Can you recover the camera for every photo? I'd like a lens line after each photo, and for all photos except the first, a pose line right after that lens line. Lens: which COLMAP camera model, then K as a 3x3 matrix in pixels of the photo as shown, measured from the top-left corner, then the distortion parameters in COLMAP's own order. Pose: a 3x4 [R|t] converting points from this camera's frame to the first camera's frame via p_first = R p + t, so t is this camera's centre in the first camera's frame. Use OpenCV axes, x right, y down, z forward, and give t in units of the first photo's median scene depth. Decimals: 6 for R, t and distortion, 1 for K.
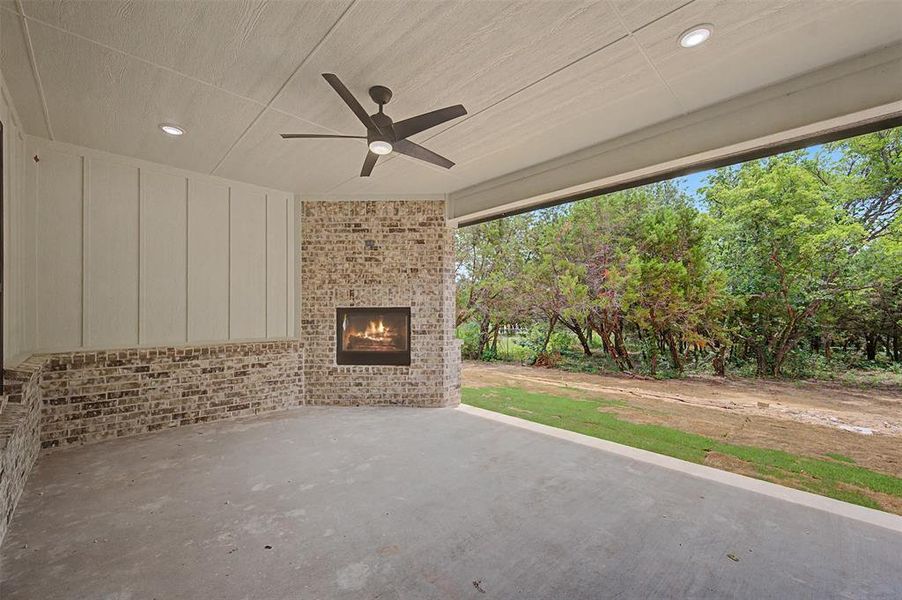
lens RADIAL K [[359.8, 0, 453.5], [0, 359.8, 309.4], [0, 0, 1]] dist [0.000566, 0.000015]
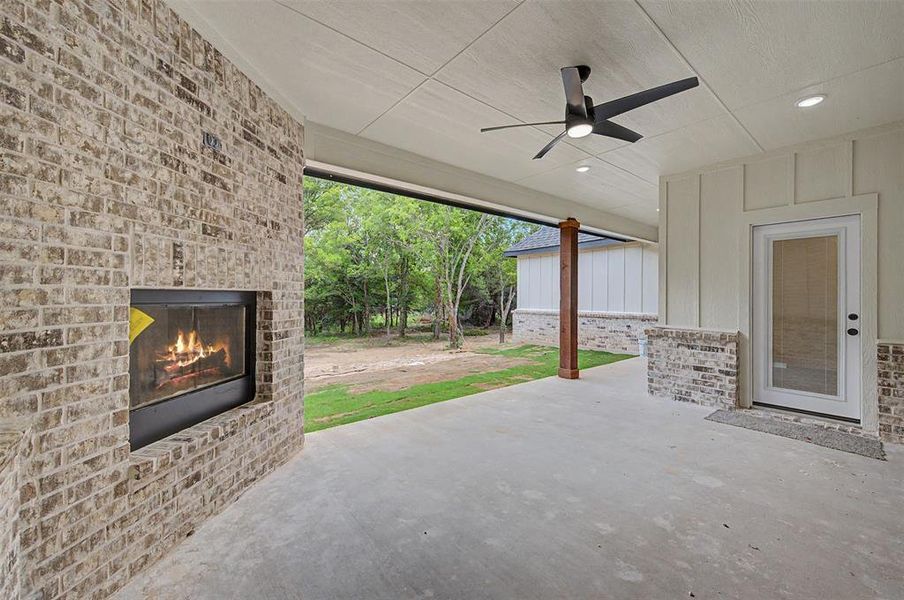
lens RADIAL K [[359.8, 0, 457.2], [0, 359.8, 296.2], [0, 0, 1]] dist [0.010168, -0.000421]
pose [[0.084875, 0.002148, 0.996389, -0.645017], [-0.006676, 0.999976, -0.001587, 0.000690], [-0.996369, -0.006517, 0.084887, 0.668968]]
